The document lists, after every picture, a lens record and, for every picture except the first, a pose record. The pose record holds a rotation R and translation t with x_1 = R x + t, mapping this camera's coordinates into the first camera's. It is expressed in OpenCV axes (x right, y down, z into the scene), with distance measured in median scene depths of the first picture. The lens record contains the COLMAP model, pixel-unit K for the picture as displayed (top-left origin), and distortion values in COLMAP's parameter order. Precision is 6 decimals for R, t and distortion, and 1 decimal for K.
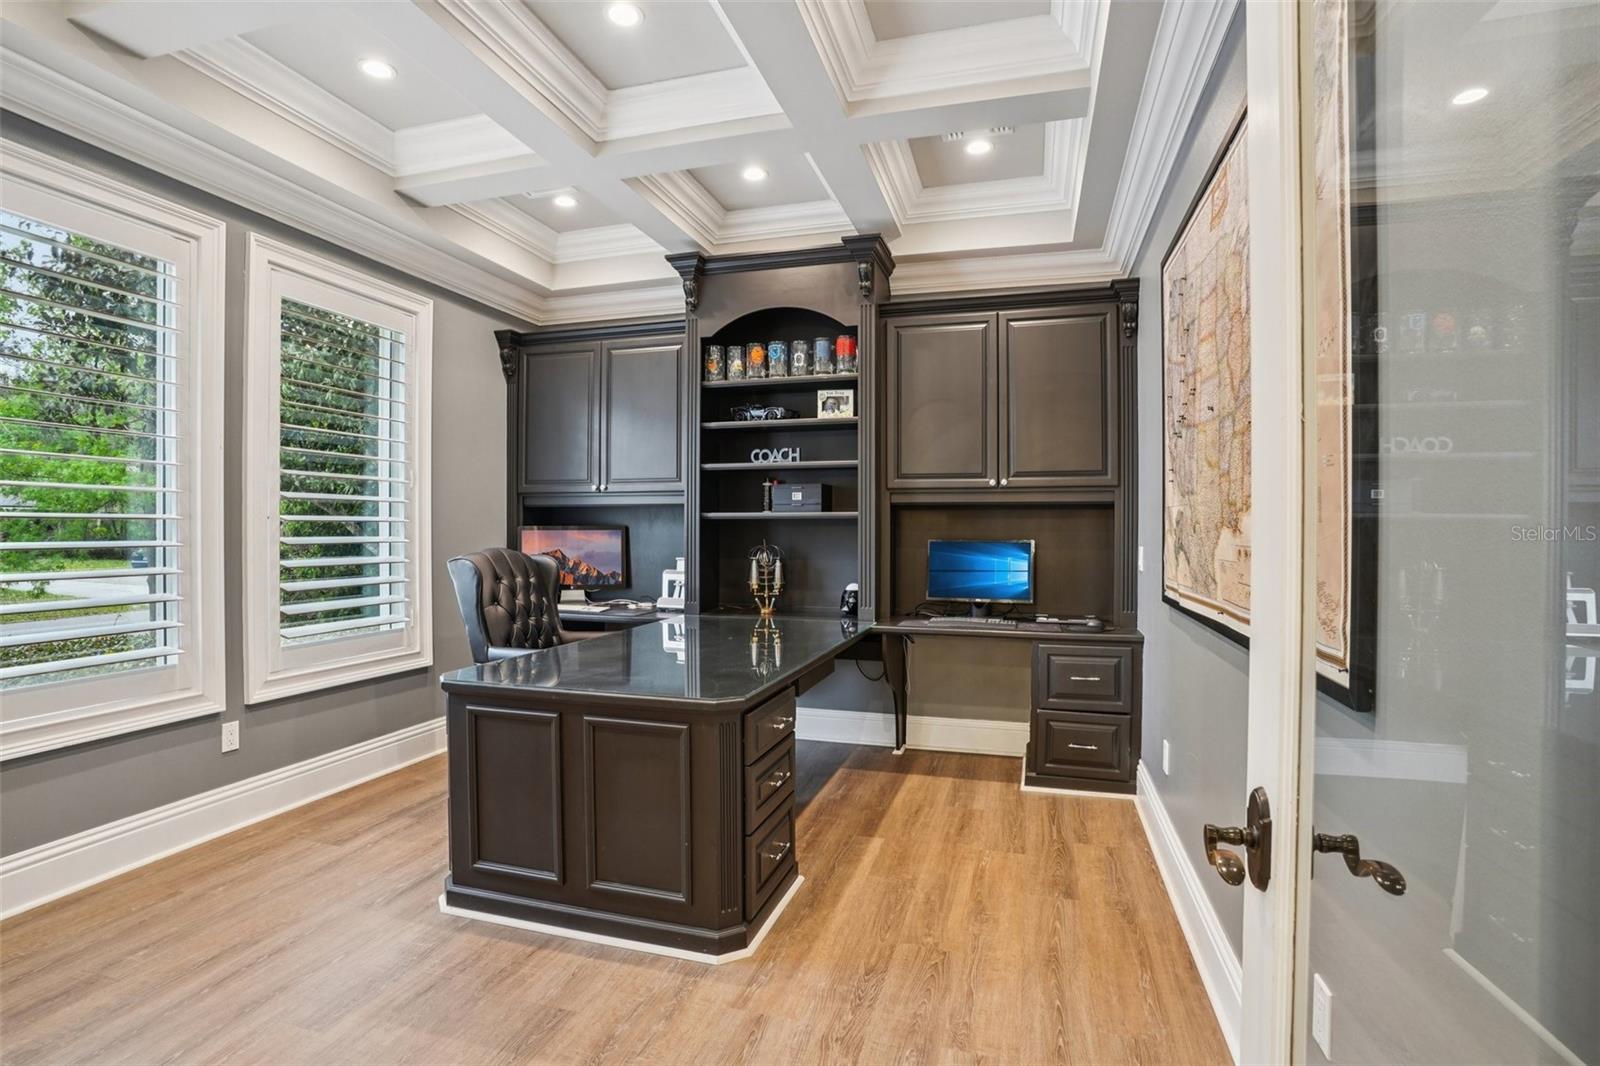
lens RADIAL K [[787.2, 0, 804.4], [0, 787.2, 529.5], [0, 0, 1]] dist [-0.050532, 0.000324]
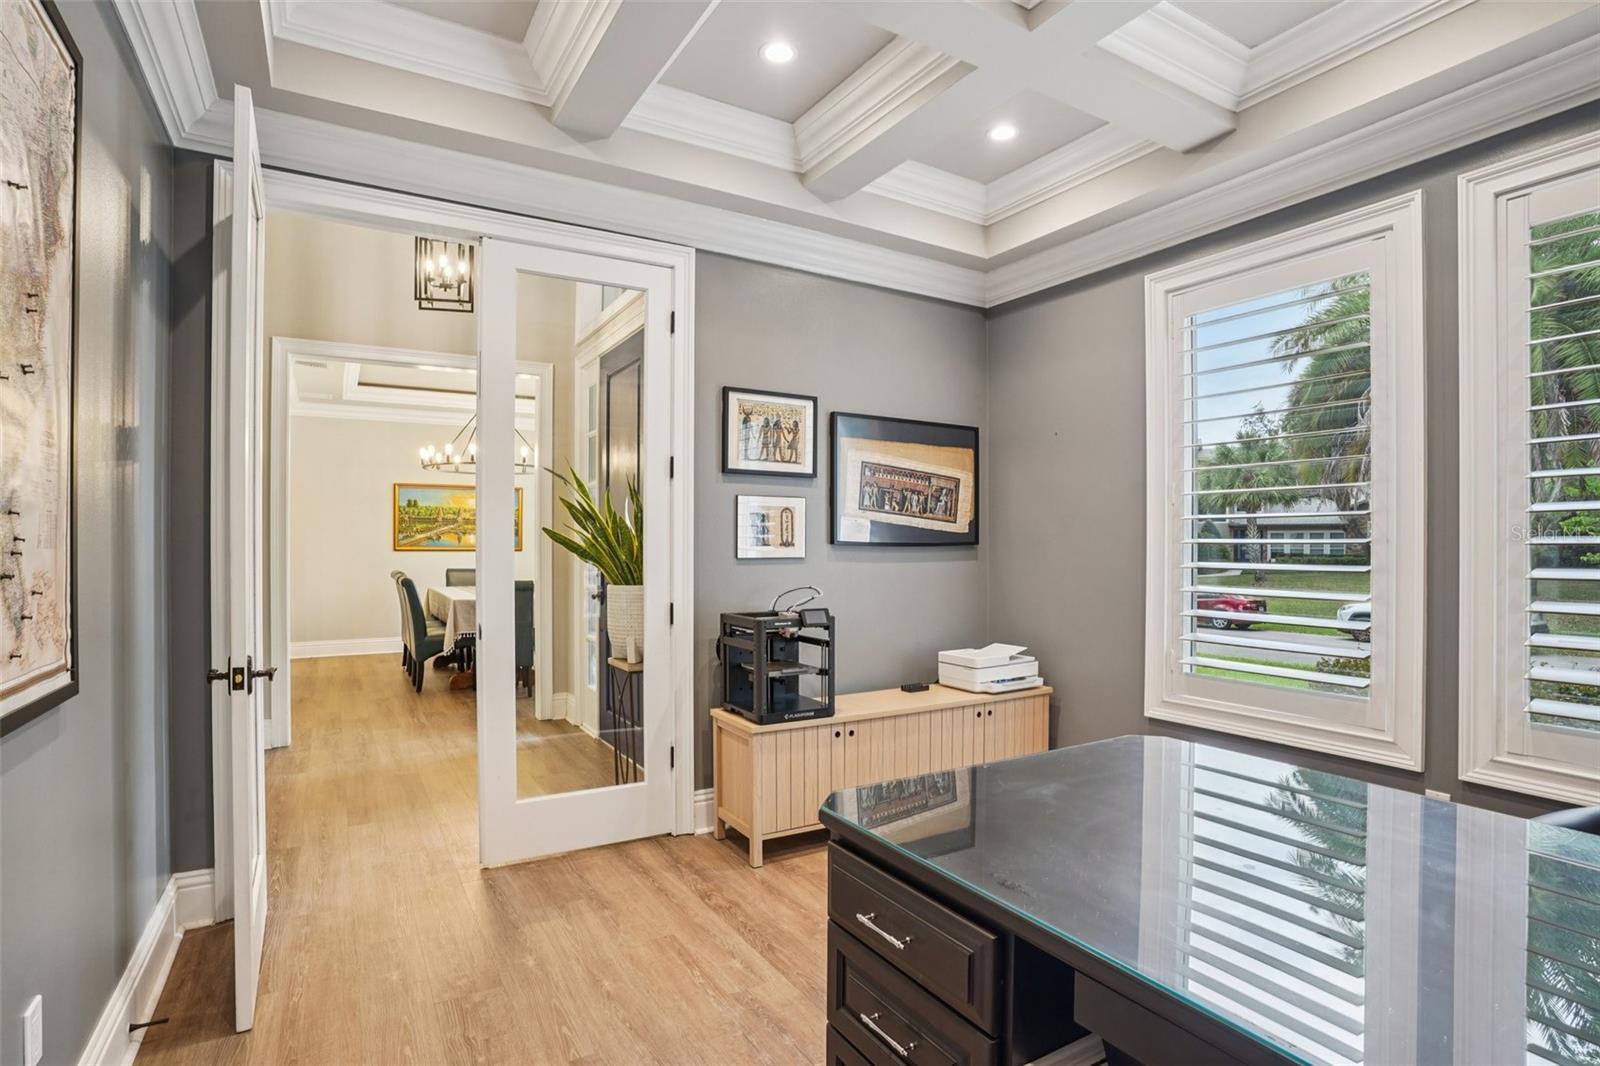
lens RADIAL K [[787.2, 0, 804.4], [0, 787.2, 529.5], [0, 0, 1]] dist [-0.050532, 0.000324]
pose [[-0.685373, -0.021868, -0.727864, 0.300927], [-0.008507, 0.999721, -0.022026, -0.003910], [0.728143, -0.008904, -0.685368, 1.068843]]
